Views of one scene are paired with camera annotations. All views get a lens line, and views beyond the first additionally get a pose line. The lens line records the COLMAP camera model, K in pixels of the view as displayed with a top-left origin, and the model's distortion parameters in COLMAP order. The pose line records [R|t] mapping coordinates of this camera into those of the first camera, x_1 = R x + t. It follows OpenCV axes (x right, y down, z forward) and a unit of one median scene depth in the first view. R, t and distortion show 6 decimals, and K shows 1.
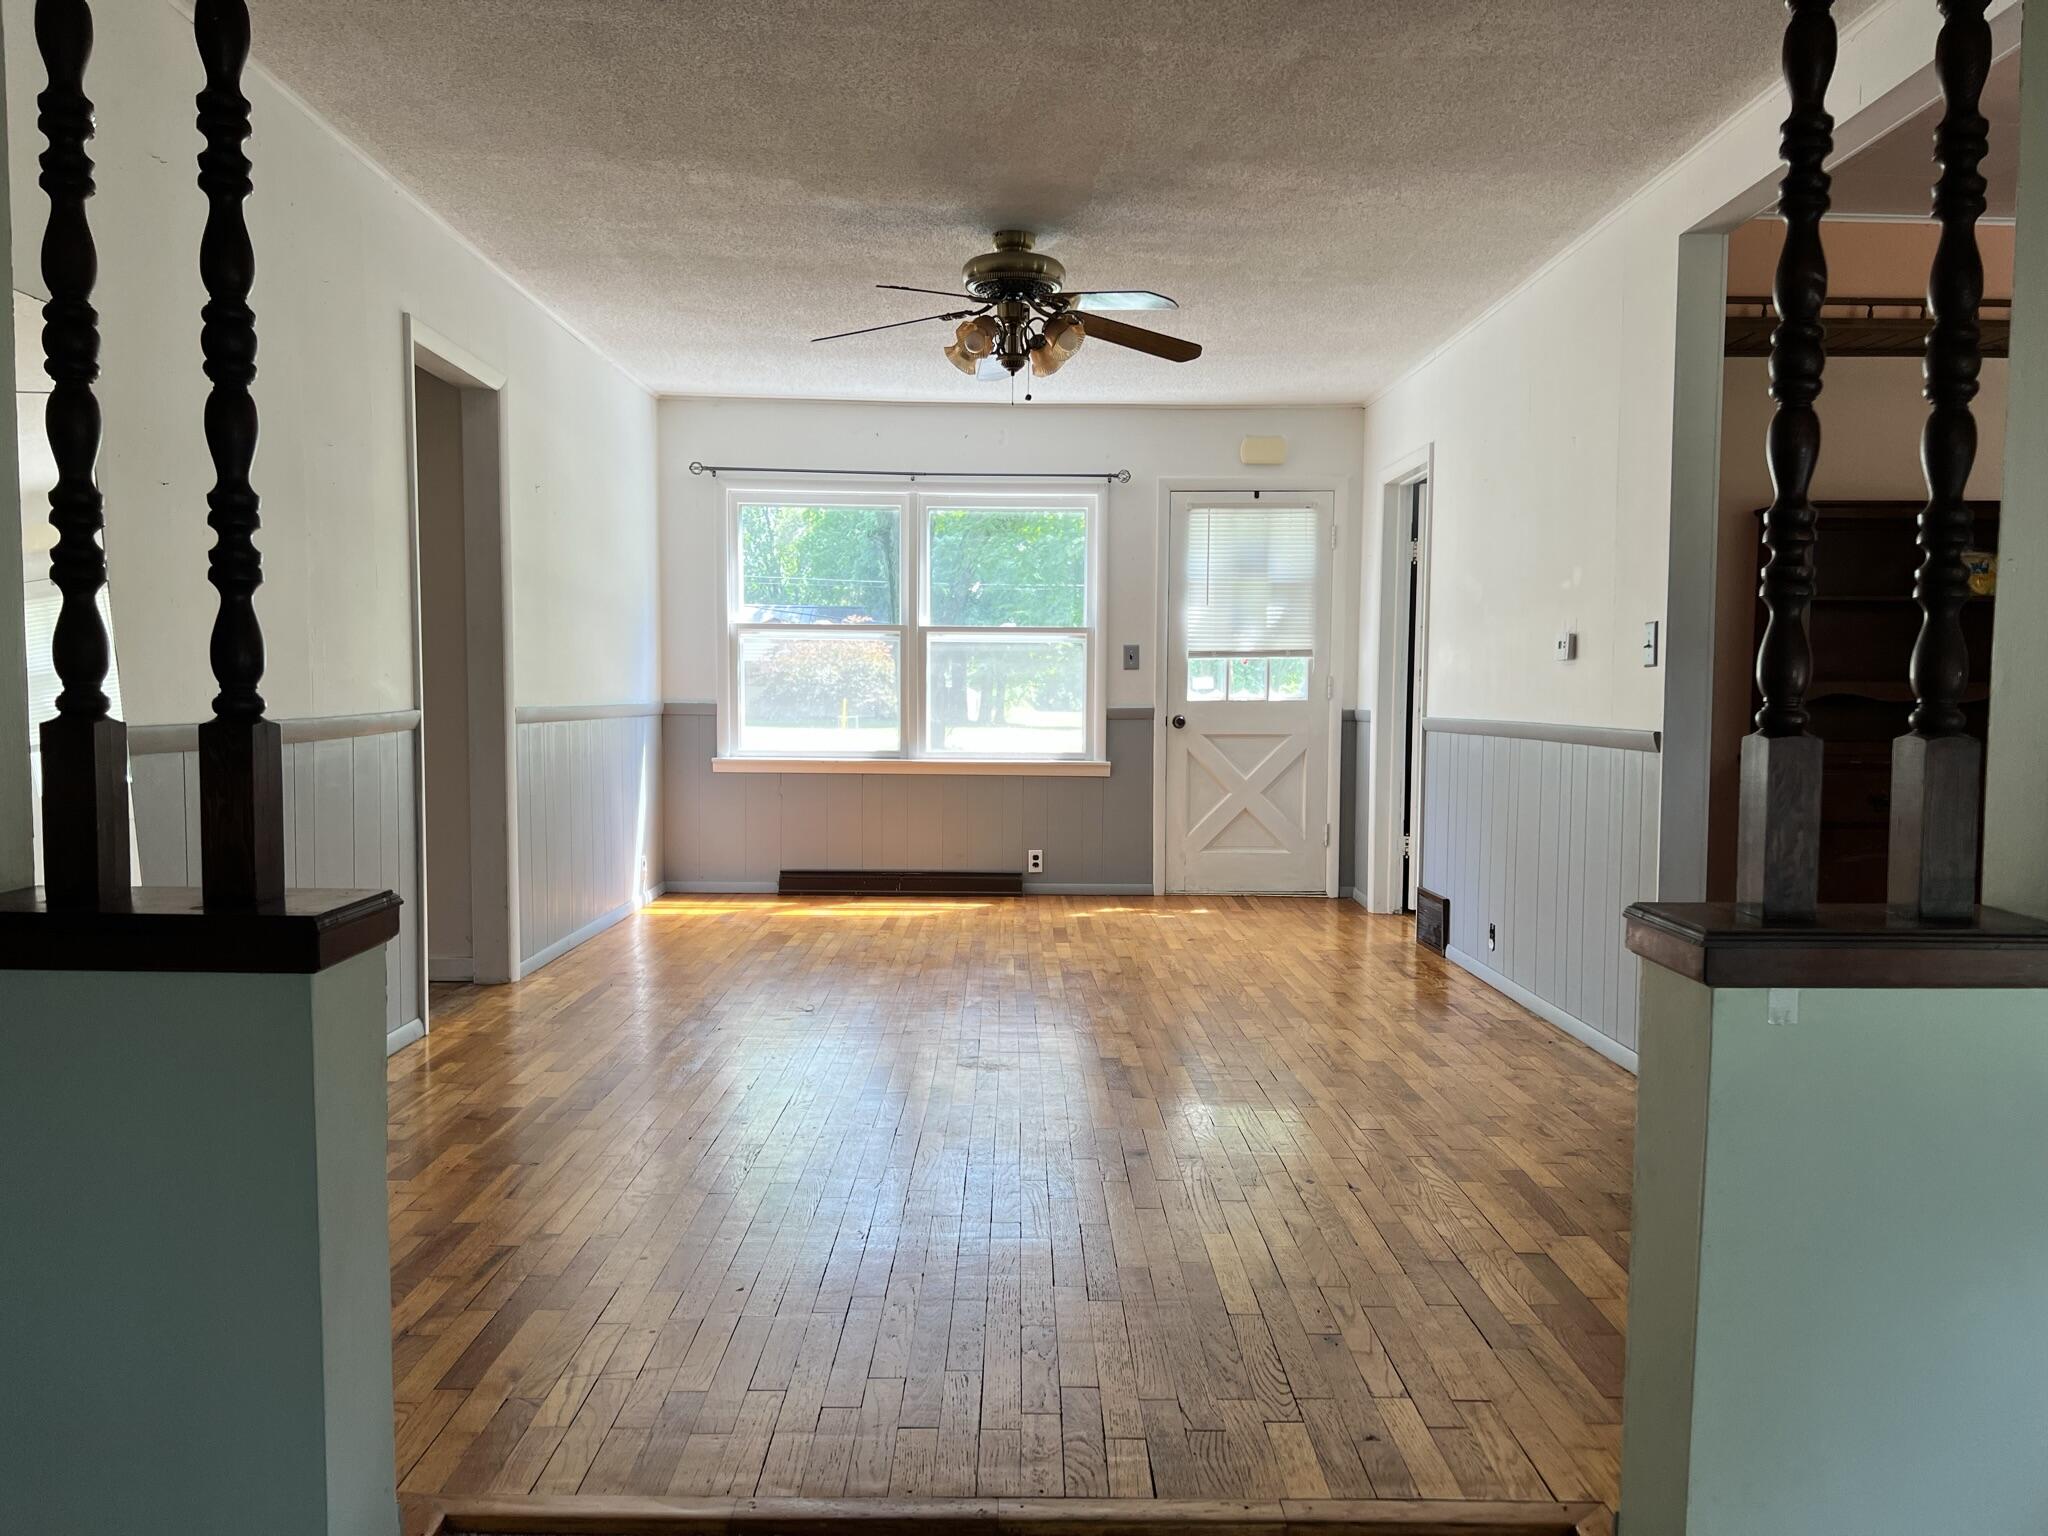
lens RADIAL K [[1560.4, 0, 1017.0], [0, 1560.4, 773.4], [0, 0, 1]] dist [0.066626, 0.001442]
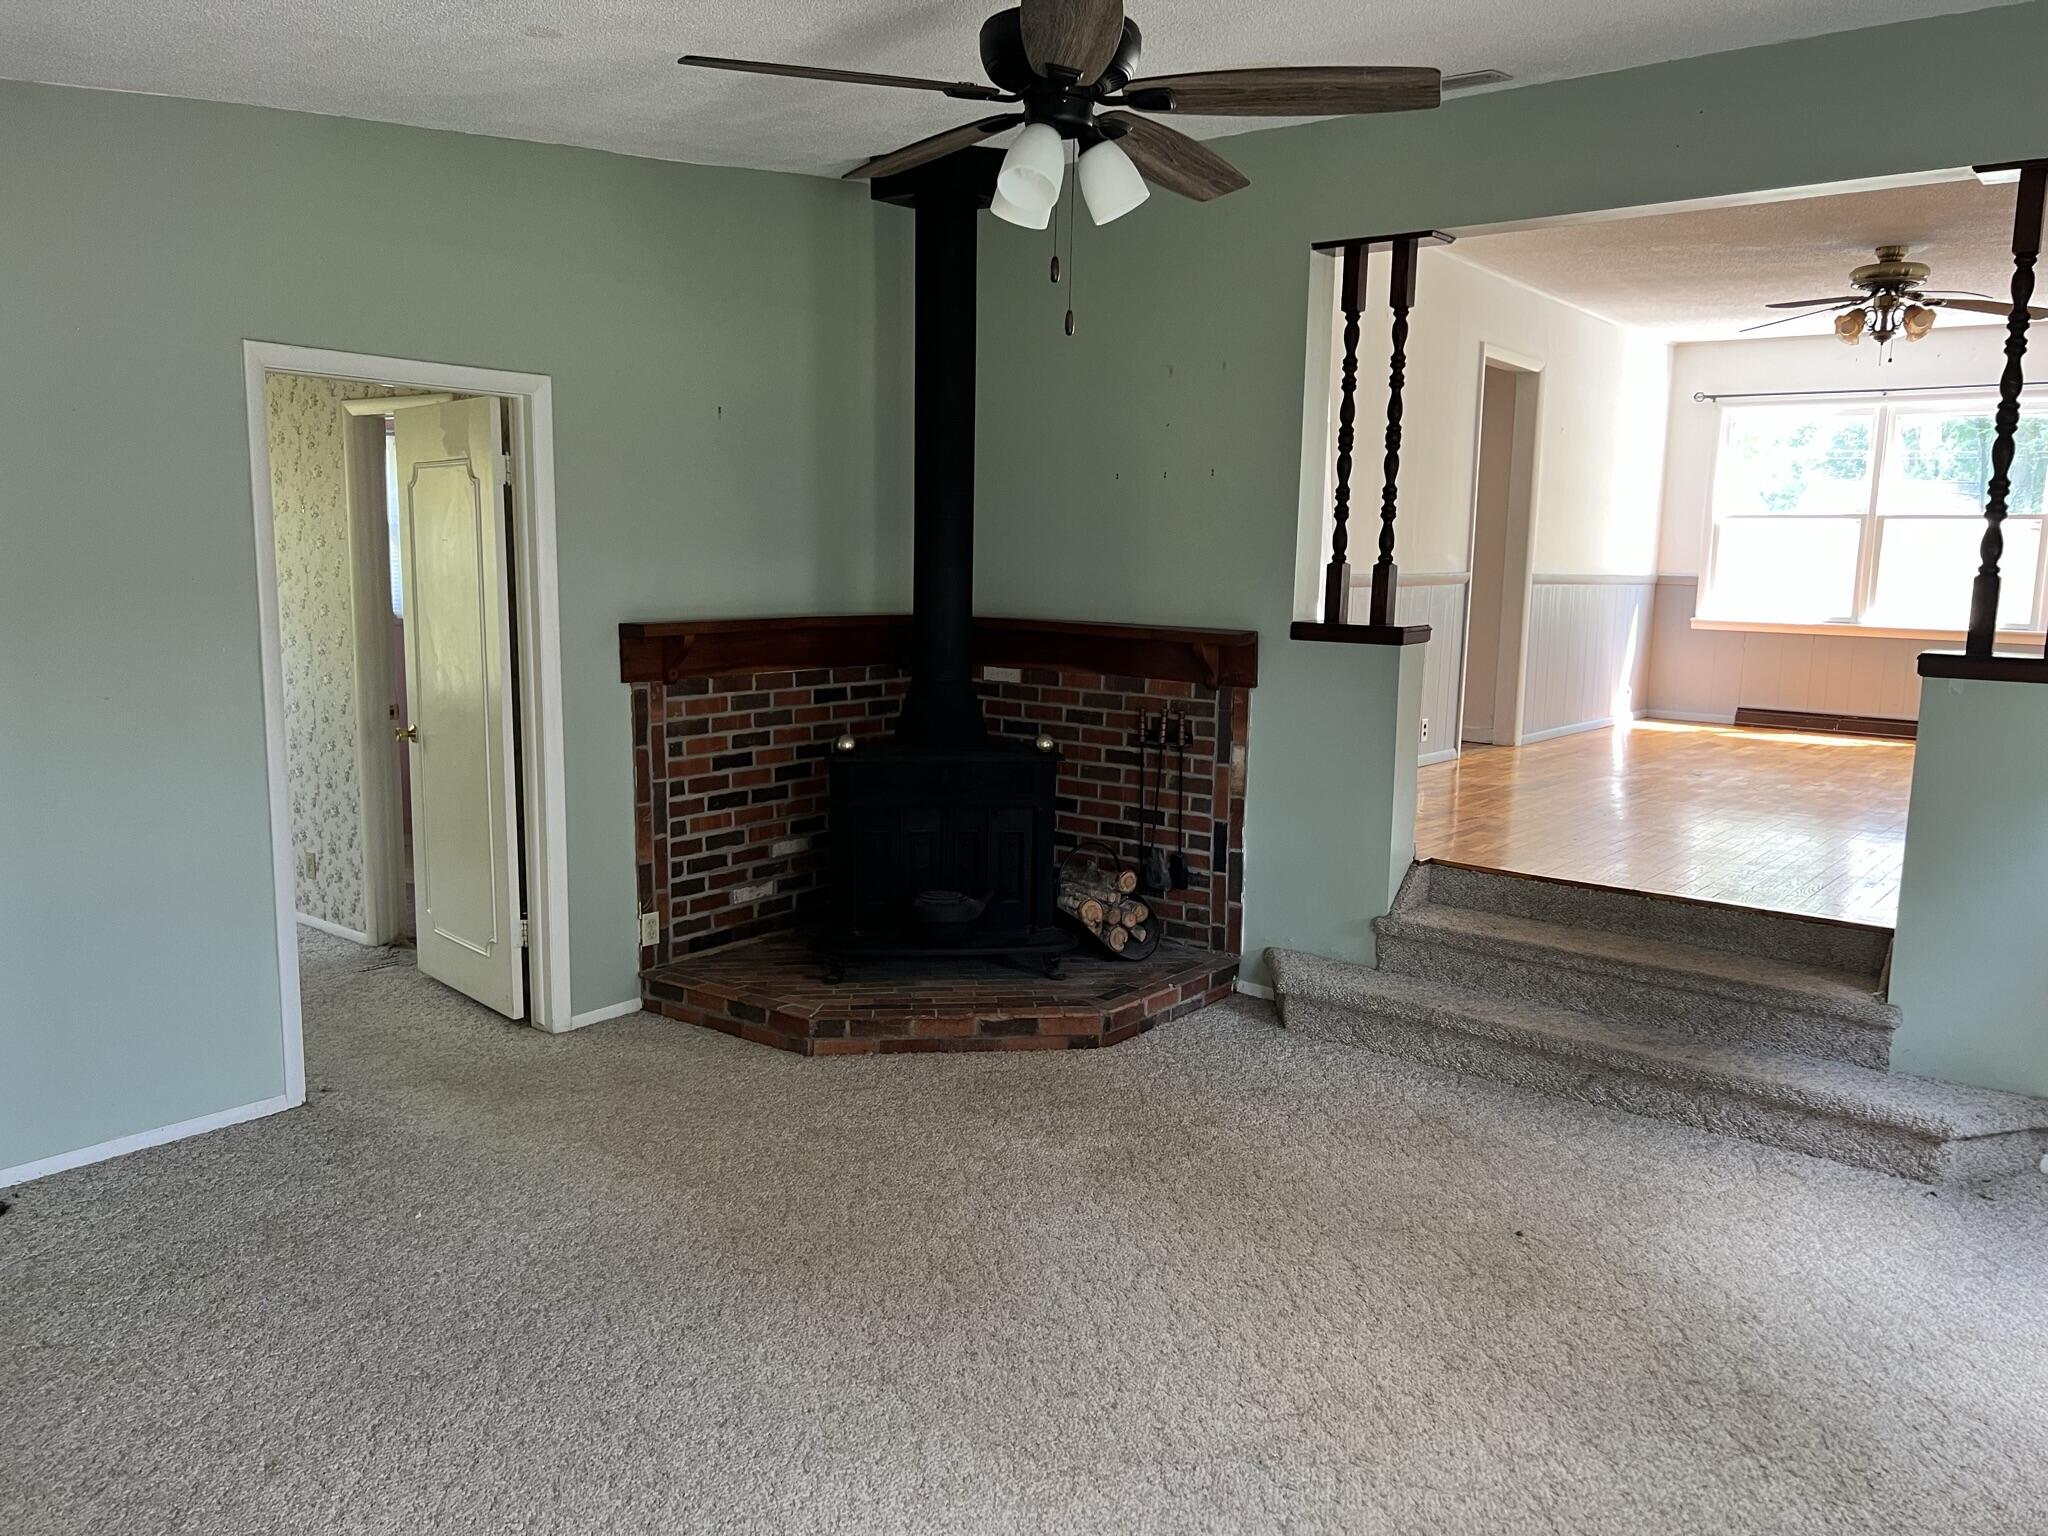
lens RADIAL K [[1560.4, 0, 1017.0], [0, 1560.4, 773.4], [0, 0, 1]] dist [0.066626, 0.001442]
pose [[0.784472, 0.097266, -0.612489, 0.276422], [-0.051939, 0.994459, 0.091401, 0.042317], [0.617985, -0.039890, 0.785177, -0.598693]]
